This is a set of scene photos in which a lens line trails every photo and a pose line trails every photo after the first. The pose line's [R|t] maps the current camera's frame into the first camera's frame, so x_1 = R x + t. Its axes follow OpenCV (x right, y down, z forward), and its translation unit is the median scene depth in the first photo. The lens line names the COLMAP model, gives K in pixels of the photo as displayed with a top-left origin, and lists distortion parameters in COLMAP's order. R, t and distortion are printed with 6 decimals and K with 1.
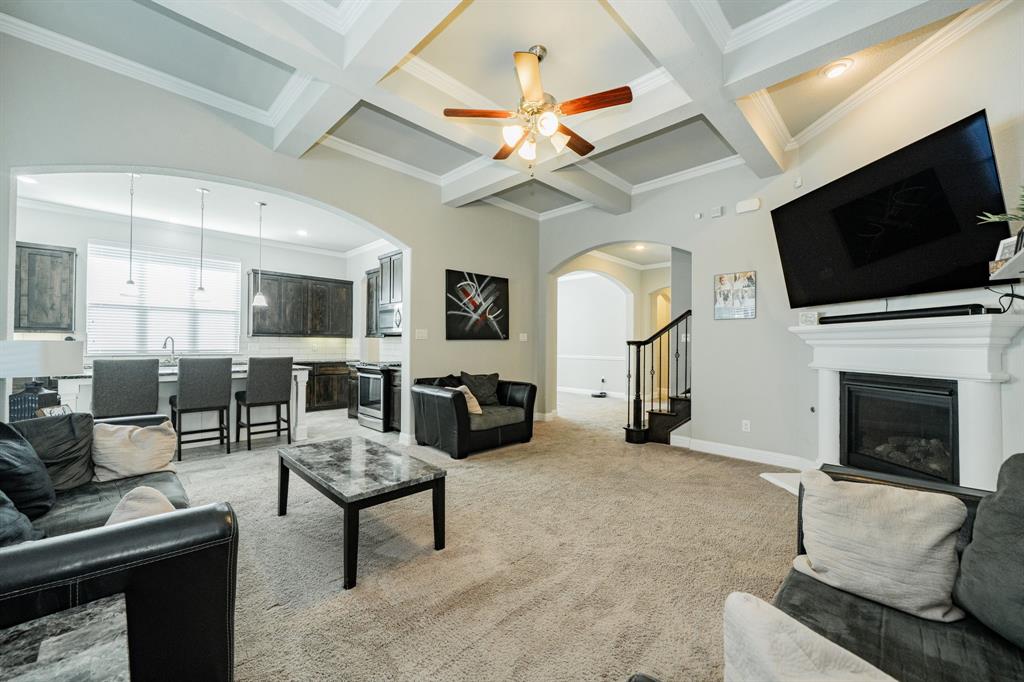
lens RADIAL K [[397.8, 0, 511.7], [0, 397.8, 341.4], [0, 0, 1]] dist [-0.003256, -0.000133]
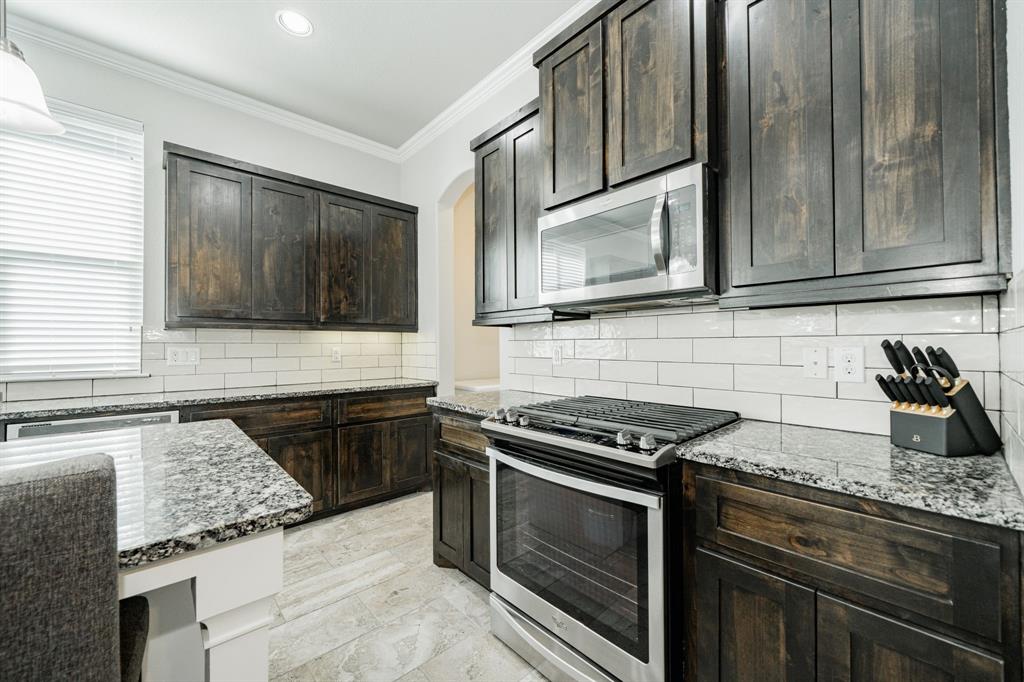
lens RADIAL K [[397.8, 0, 510.2], [0, 397.8, 344.2], [0, 0, 1]] dist [-0.003256, -0.000133]
pose [[0.998550, -0.011430, -0.052603, -0.290842], [0.011618, 0.999927, 0.003254, 0.005586], [0.052562, -0.003860, 0.998610, 0.592527]]
